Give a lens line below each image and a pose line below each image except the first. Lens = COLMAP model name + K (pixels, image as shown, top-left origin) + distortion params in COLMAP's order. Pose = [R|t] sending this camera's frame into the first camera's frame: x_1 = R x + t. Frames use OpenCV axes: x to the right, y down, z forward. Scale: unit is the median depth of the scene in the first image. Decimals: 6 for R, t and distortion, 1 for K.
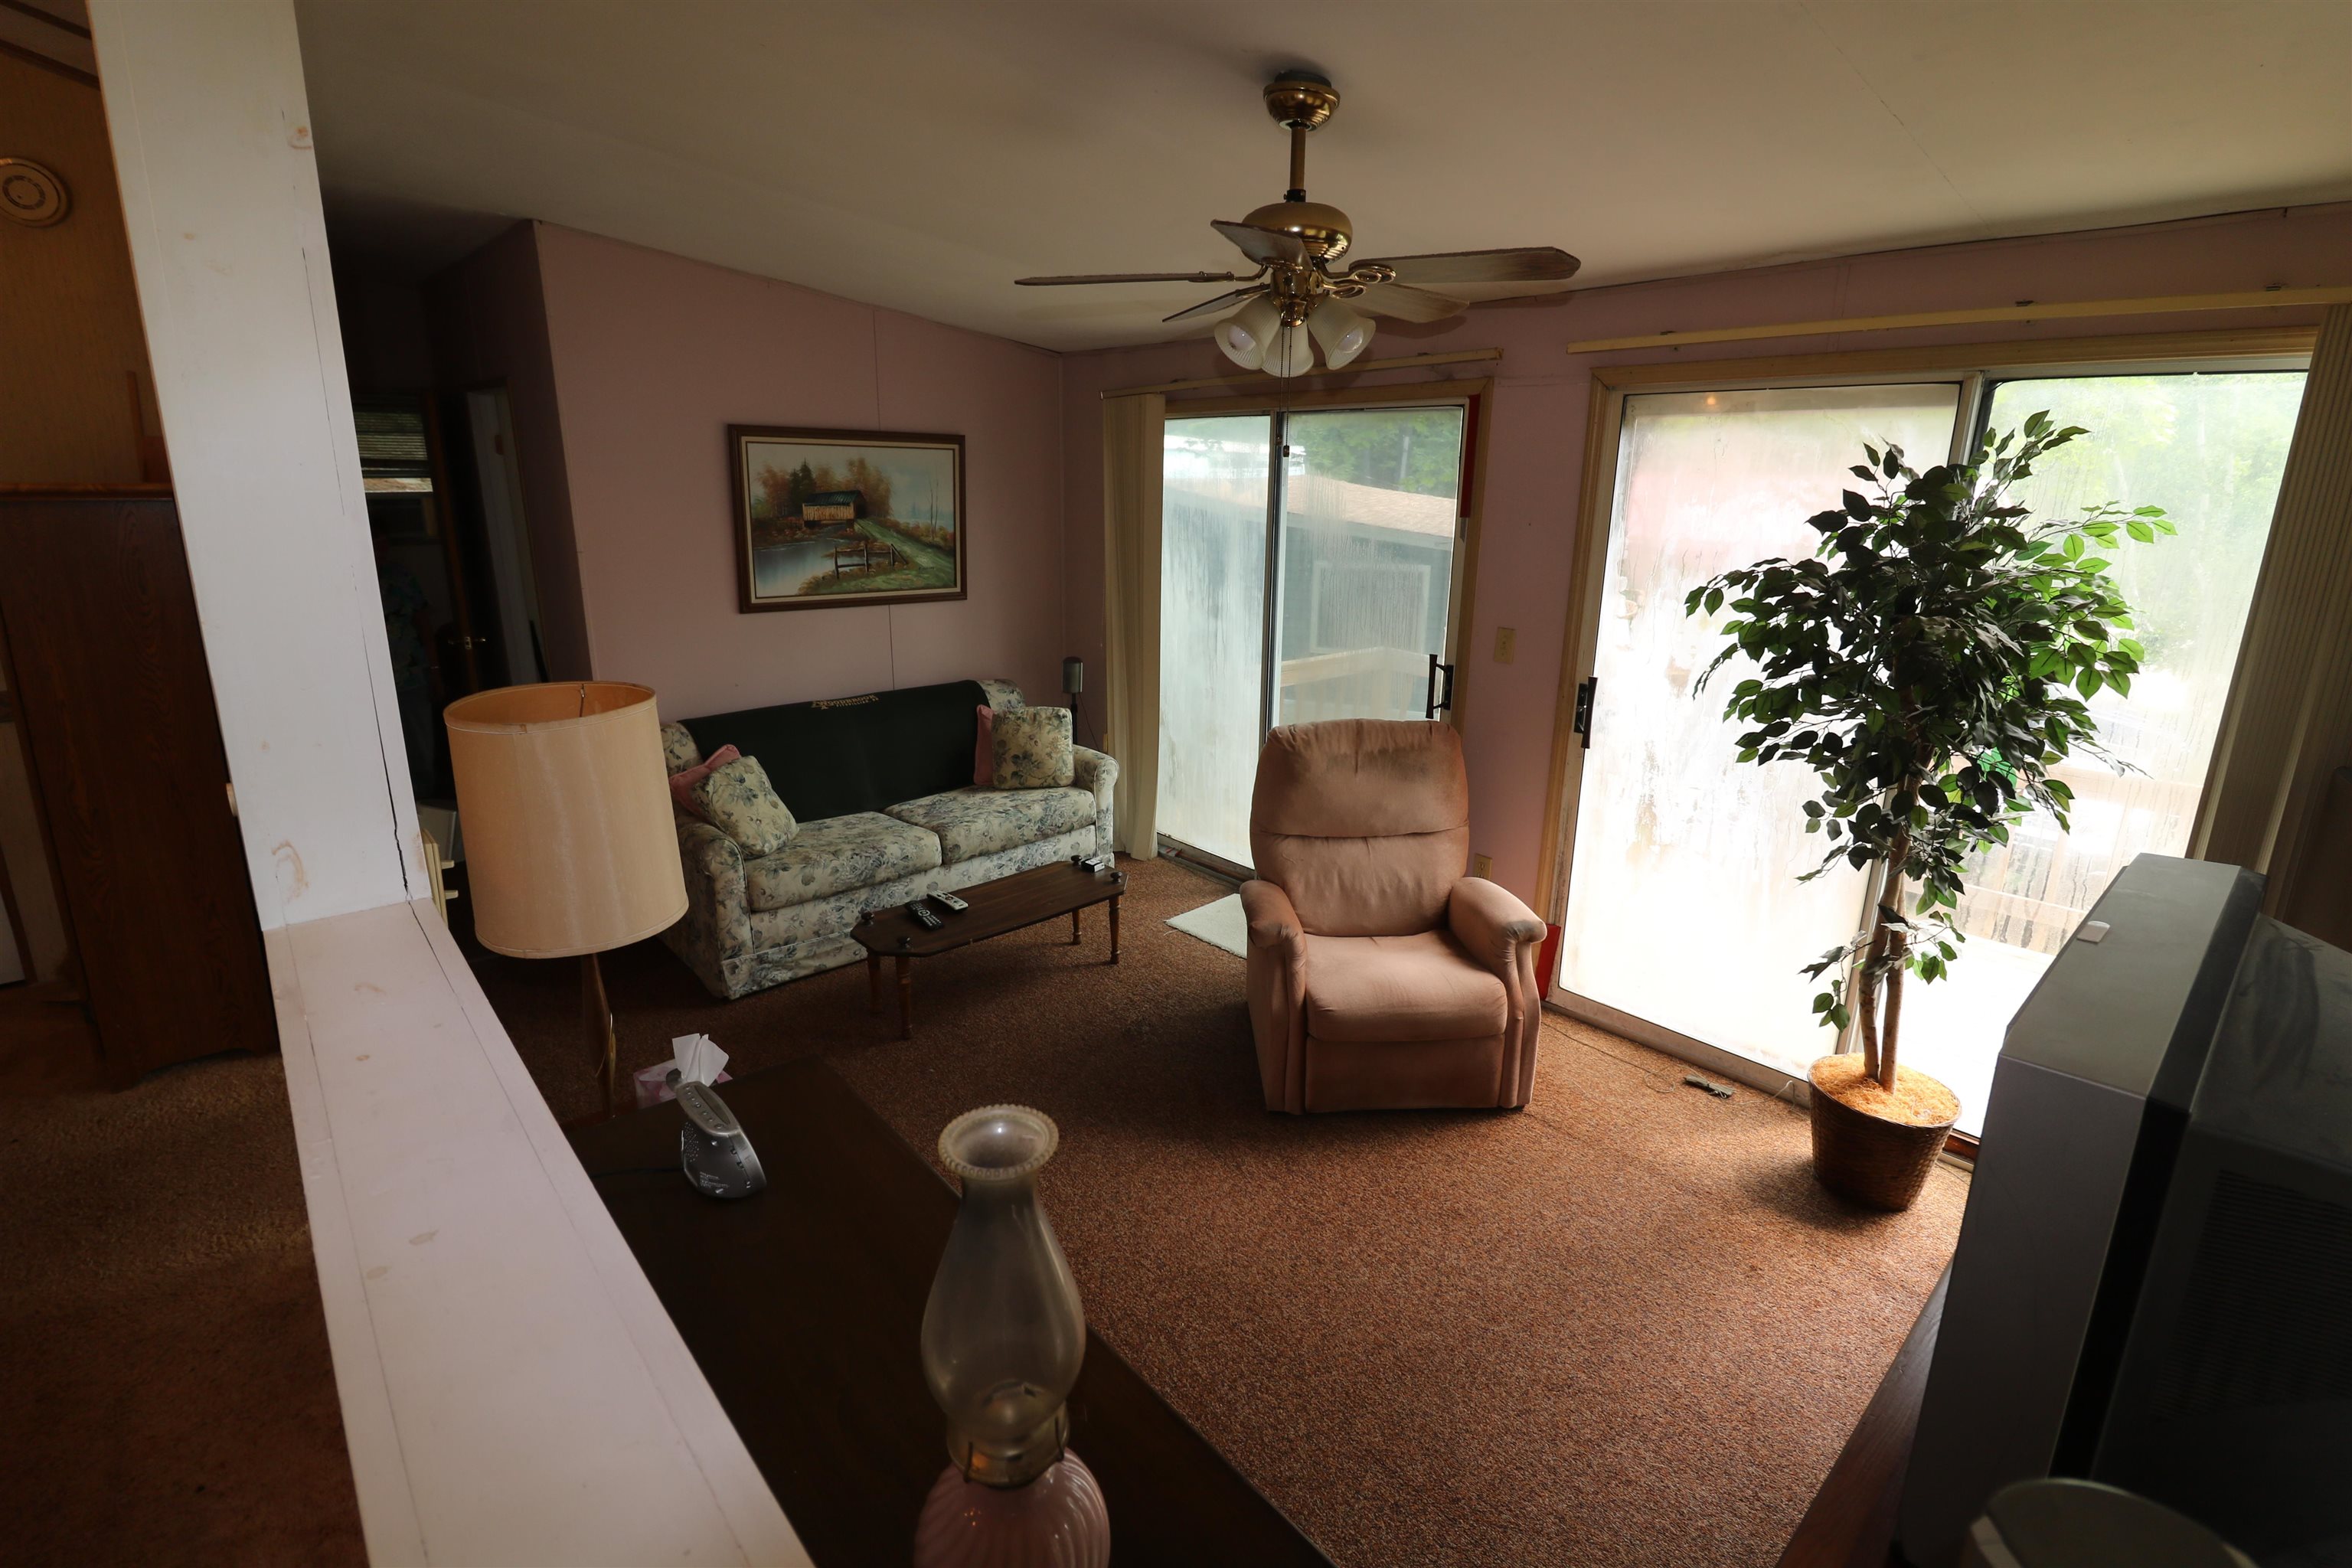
lens RADIAL K [[1089.4, 0, 1175.5], [0, 1089.4, 761.3], [0, 0, 1]] dist [-0.005914, -0.007312]
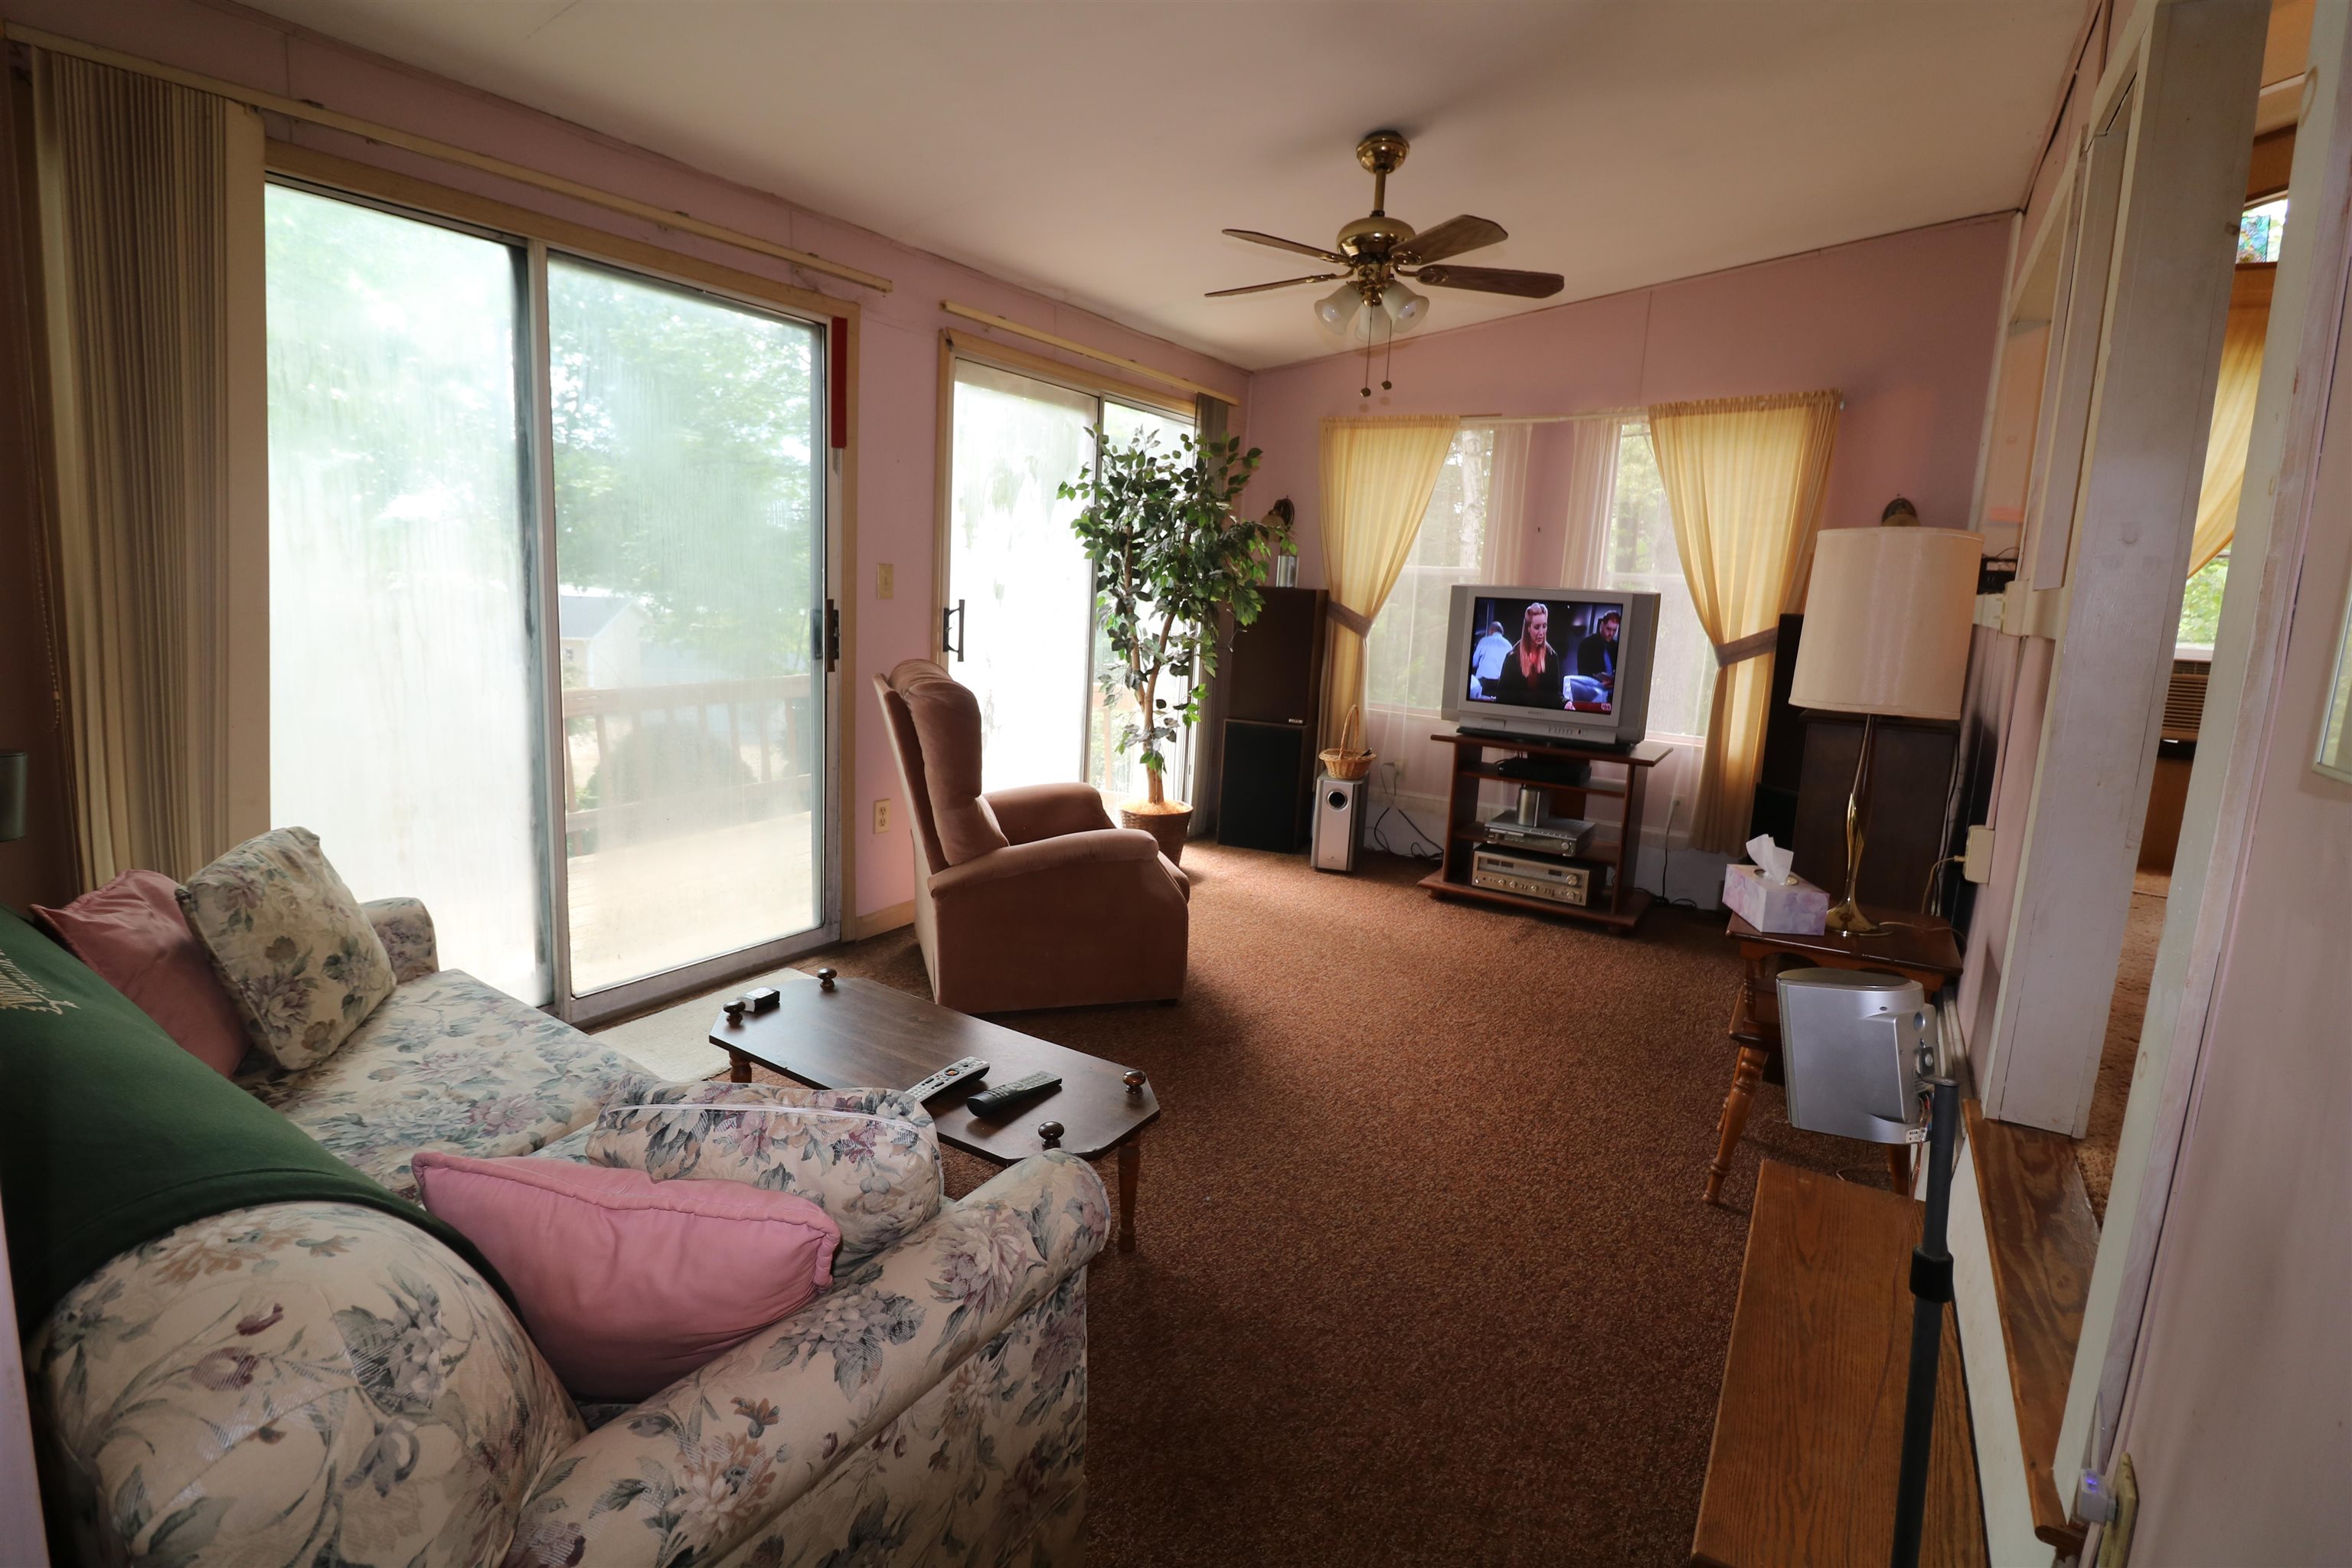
lens RADIAL K [[1089.4, 0, 1175.5], [0, 1089.4, 761.3], [0, 0, 1]] dist [-0.005914, -0.007312]
pose [[-0.273228, -0.180463, 0.944870, -1.050097], [0.199692, 0.950207, 0.239227, -0.188980], [-0.940994, 0.254047, -0.223586, 1.413512]]
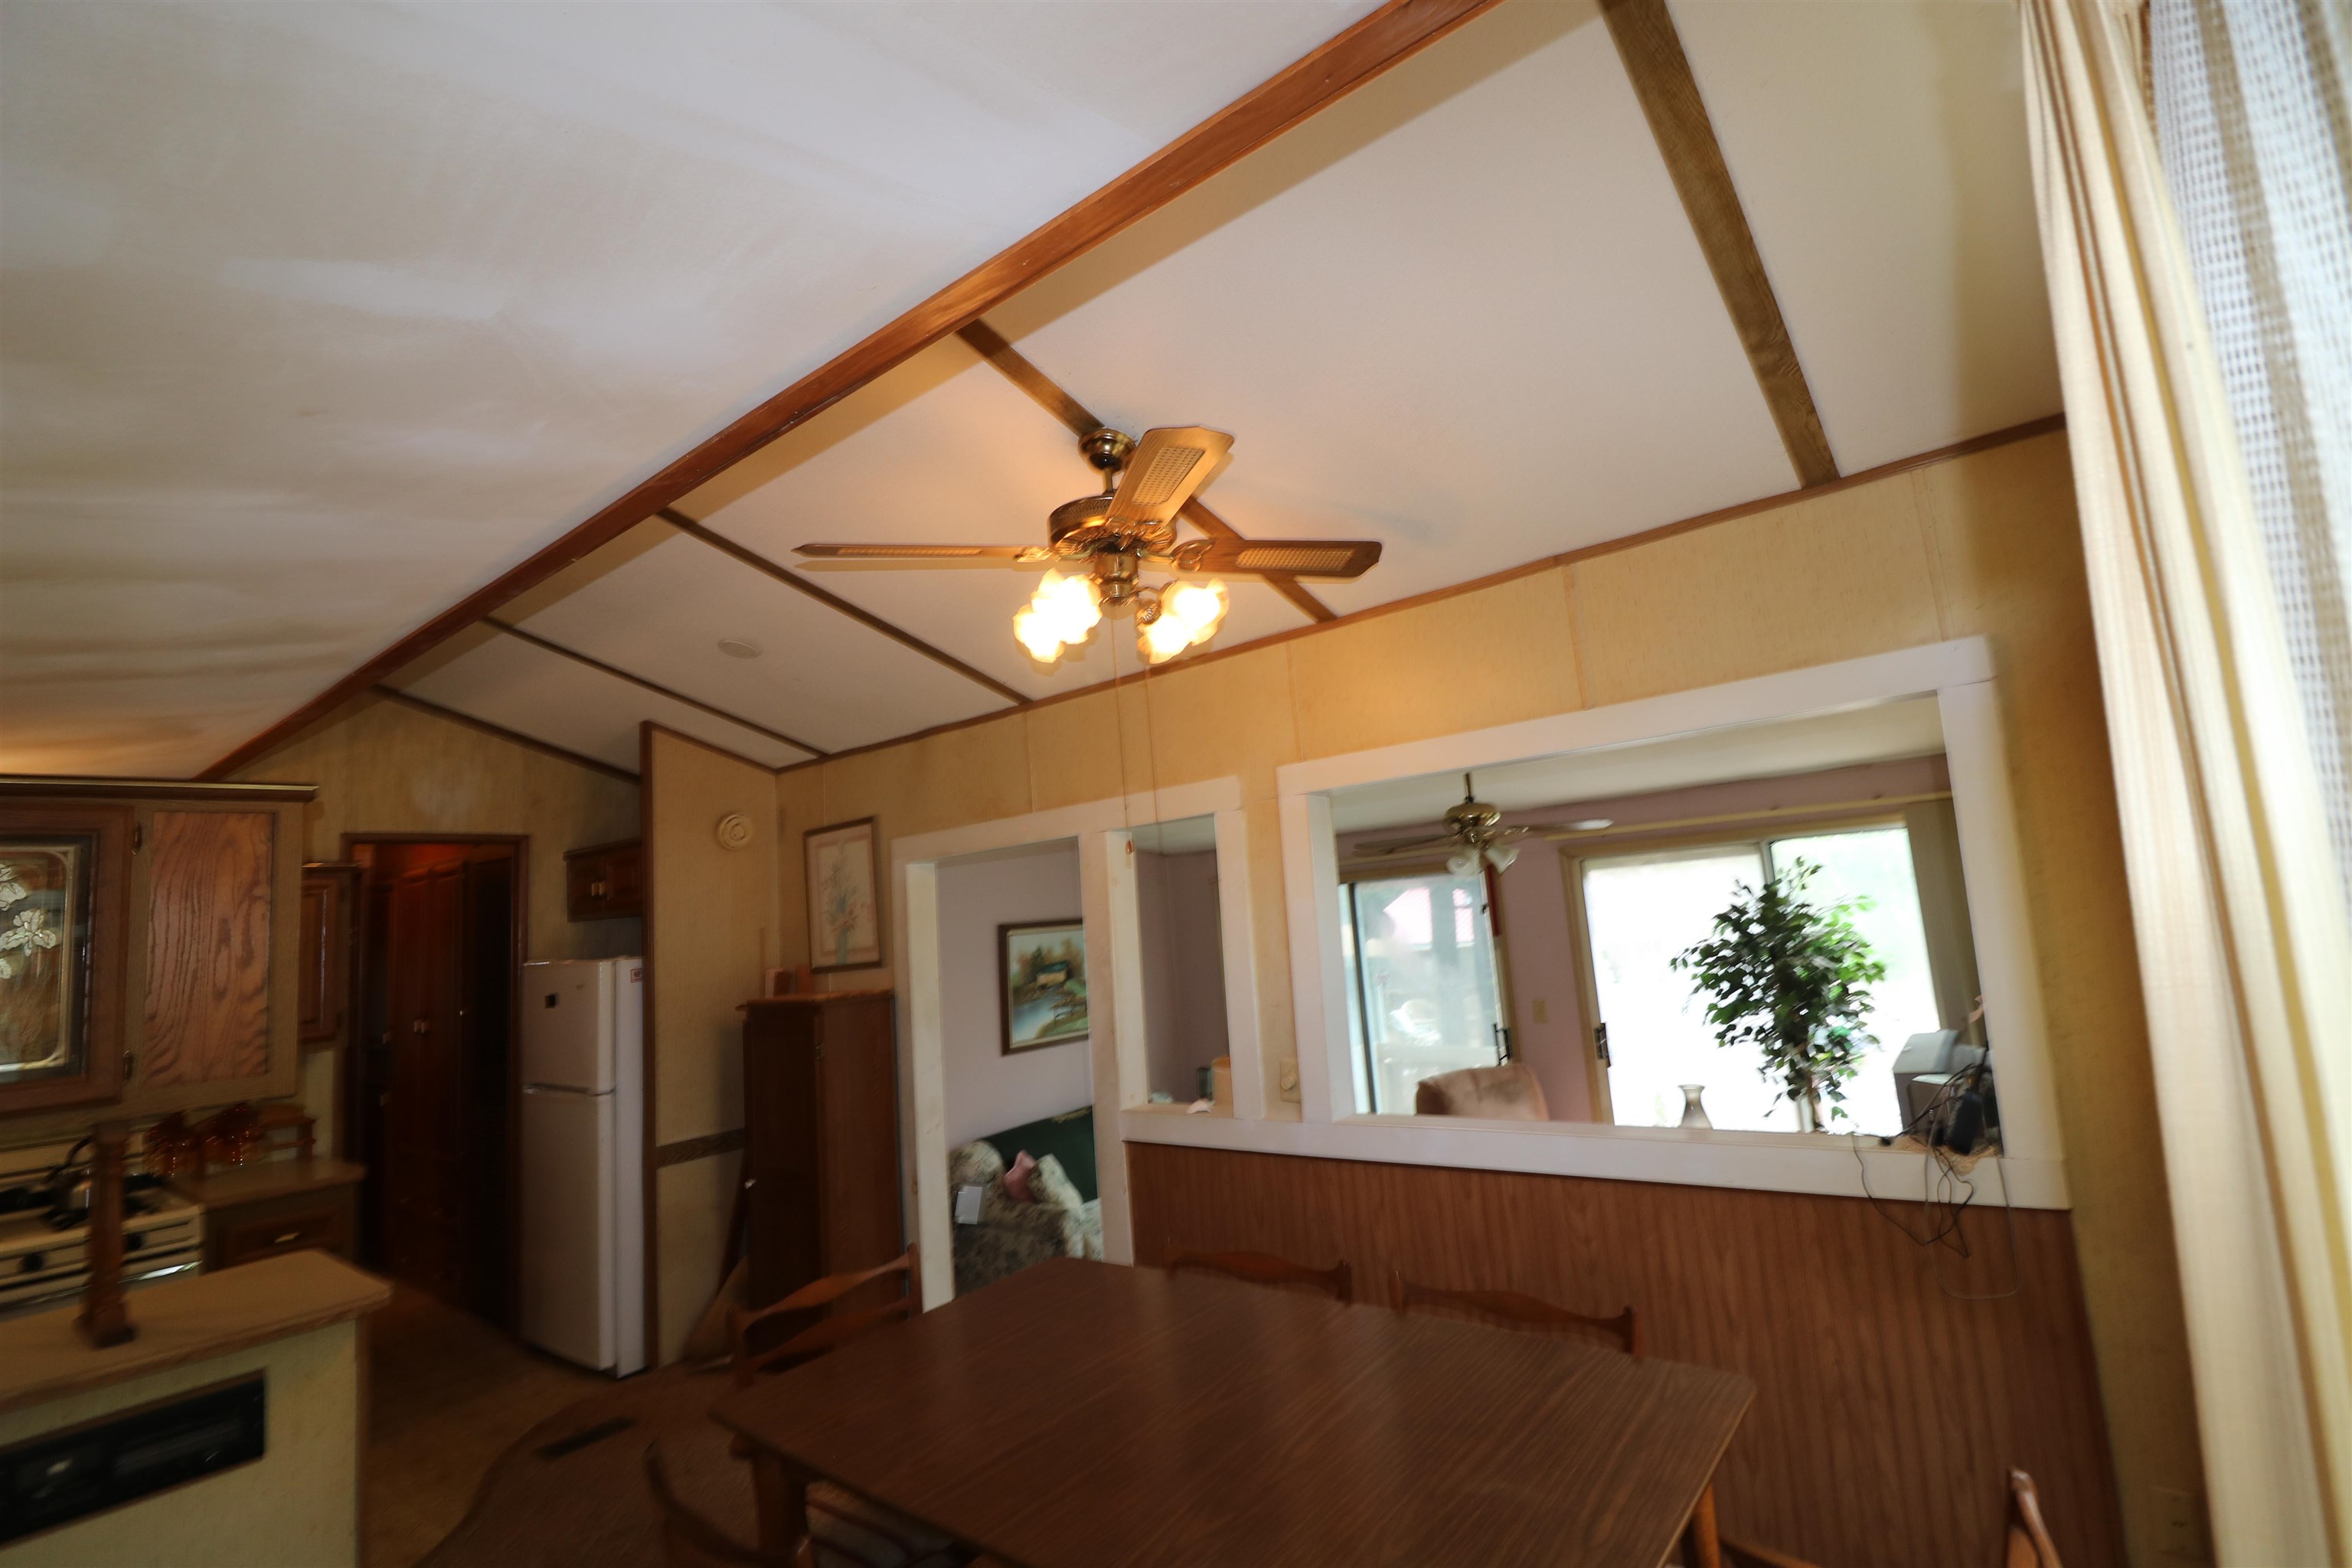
lens RADIAL K [[1089.4, 0, 1175.5], [0, 1089.4, 761.3], [0, 0, 1]] dist [-0.005914, -0.007312]
pose [[0.980988, -0.070917, 0.180648, -0.689024], [0.135758, 0.915946, -0.377641, 0.126109], [-0.138682, 0.394986, 0.908159, -0.747845]]
